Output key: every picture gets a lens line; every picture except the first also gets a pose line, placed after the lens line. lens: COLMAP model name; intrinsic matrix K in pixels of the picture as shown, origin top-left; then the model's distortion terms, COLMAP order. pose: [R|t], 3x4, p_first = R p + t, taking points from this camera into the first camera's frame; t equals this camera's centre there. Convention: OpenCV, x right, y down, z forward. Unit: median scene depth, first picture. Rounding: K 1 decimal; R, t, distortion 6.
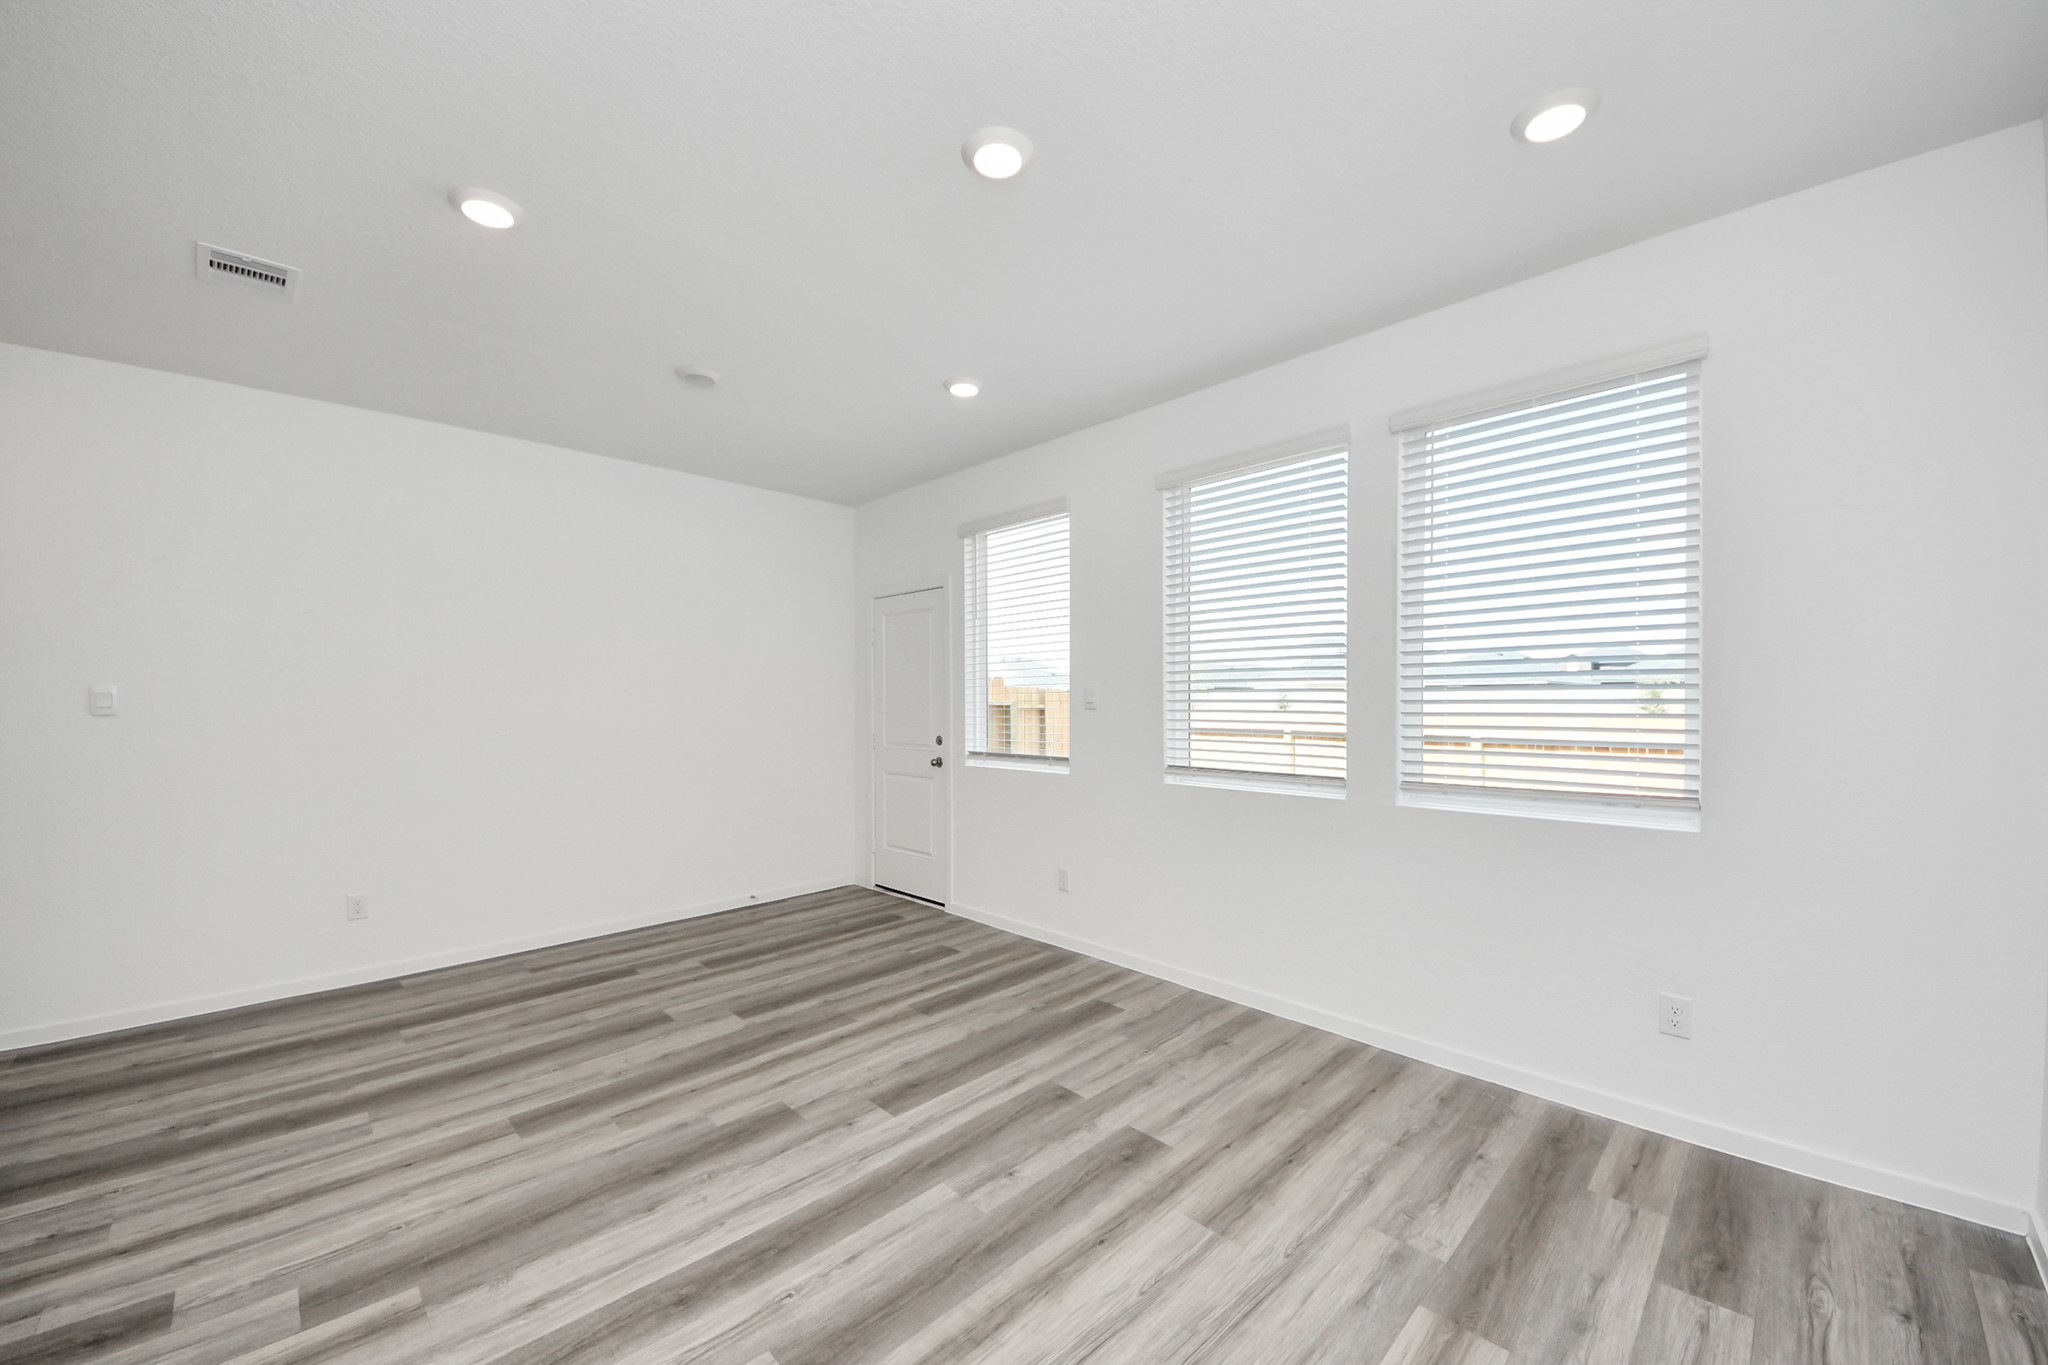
lens RADIAL K [[749.2, 0, 991.8], [0, 749.2, 710.8], [0, 0, 1]] dist [-0.003936, -0.005404]
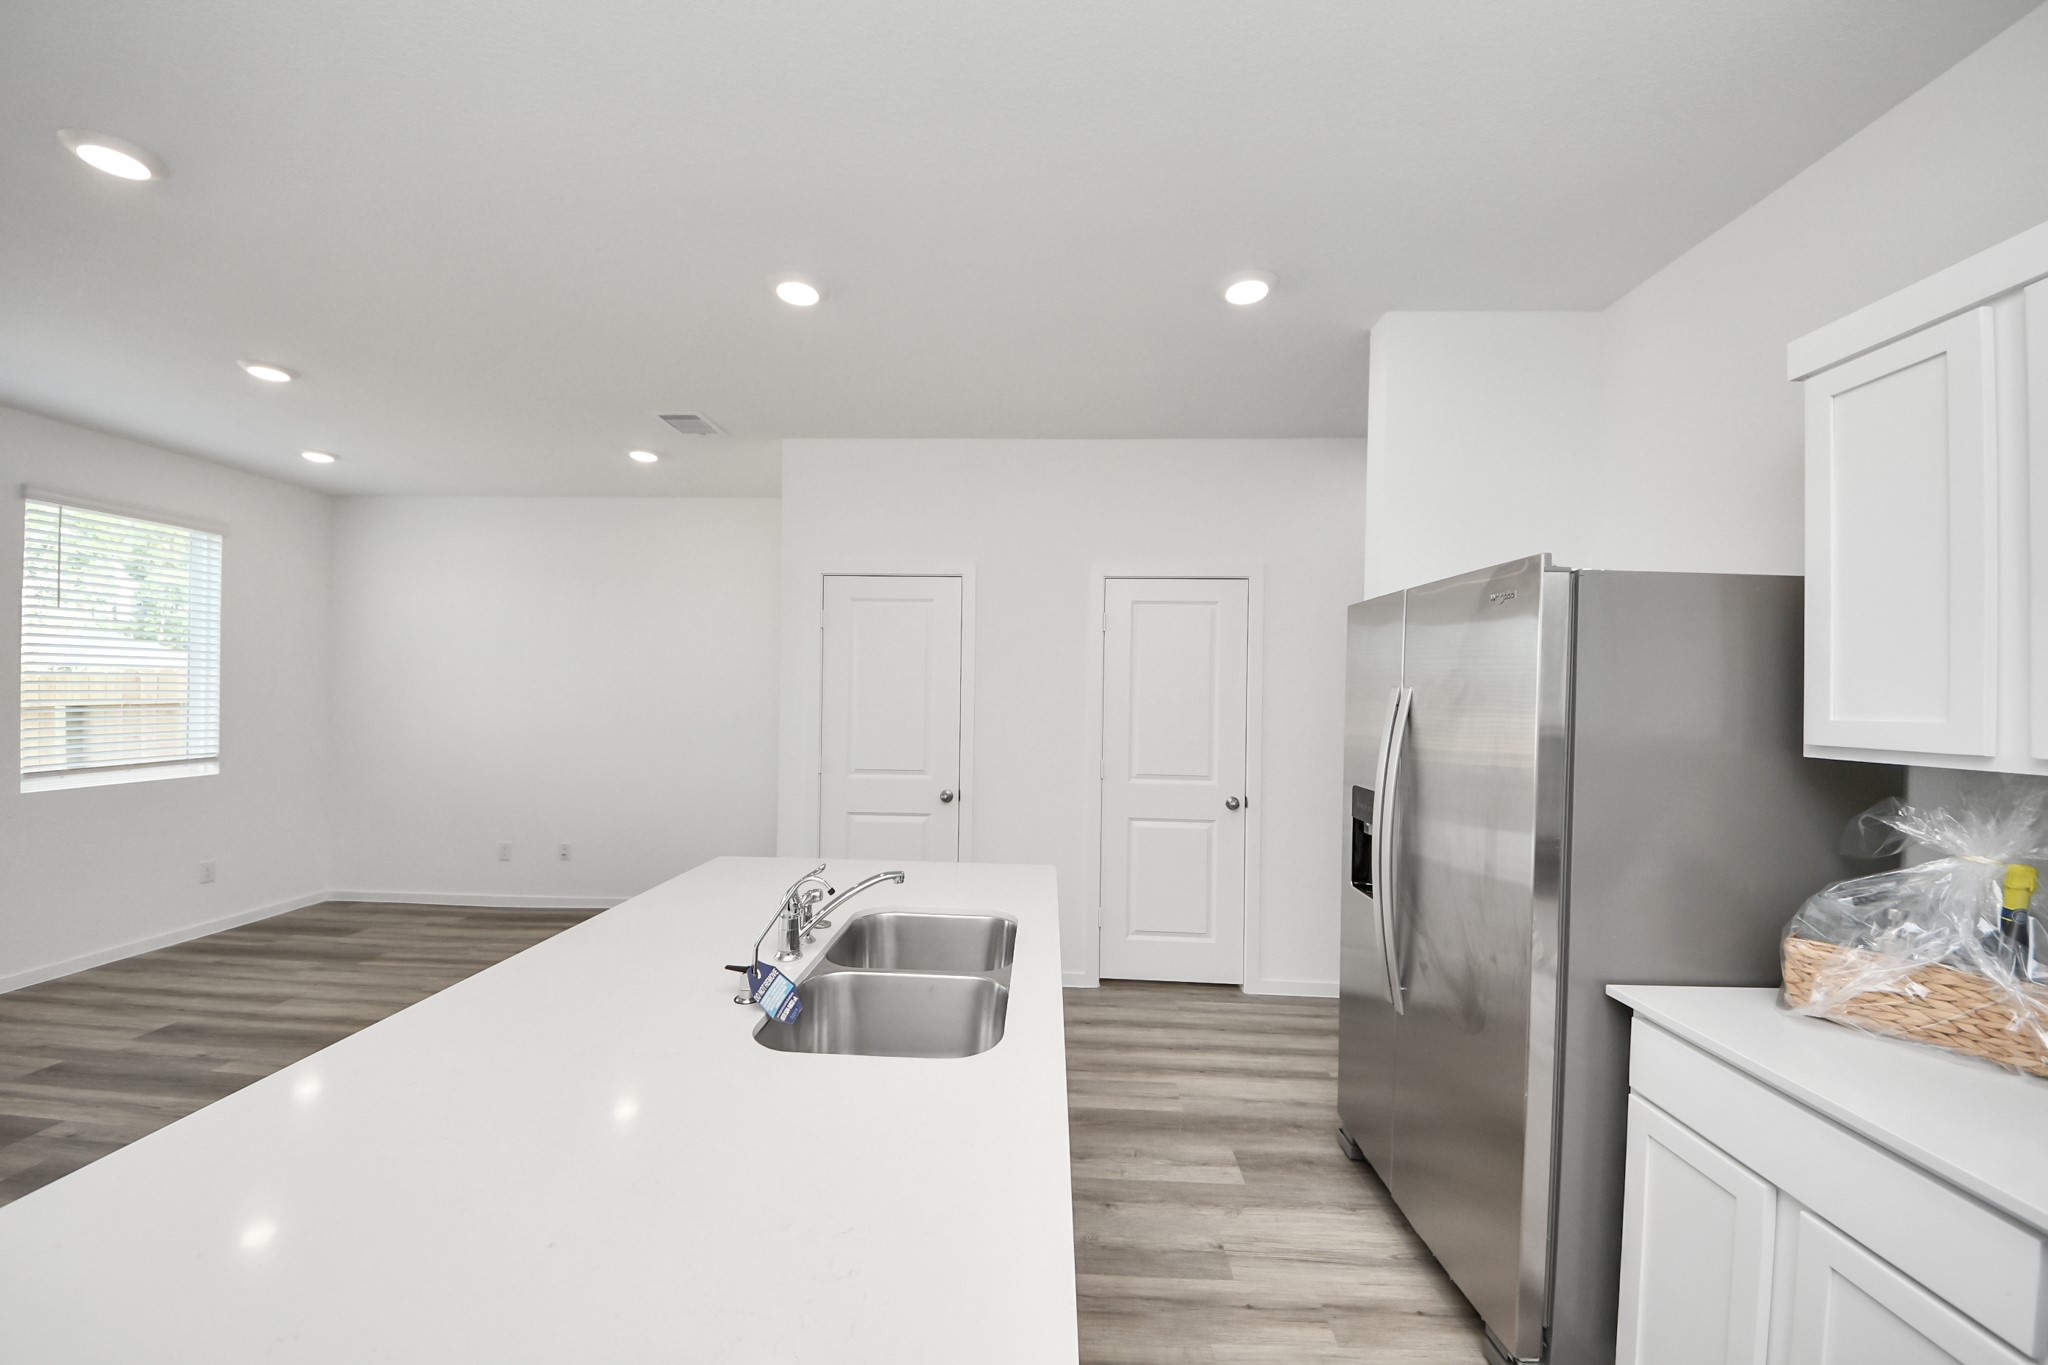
lens RADIAL K [[749.2, 0, 1043.6], [0, 749.2, 683.8], [0, 0, 1]] dist [-0.003936, -0.005404]
pose [[-0.689364, -0.003686, 0.724405, -1.563355], [0.003301, 0.999961, 0.008229, -0.060882], [-0.724407, 0.008064, -0.689325, 0.611181]]
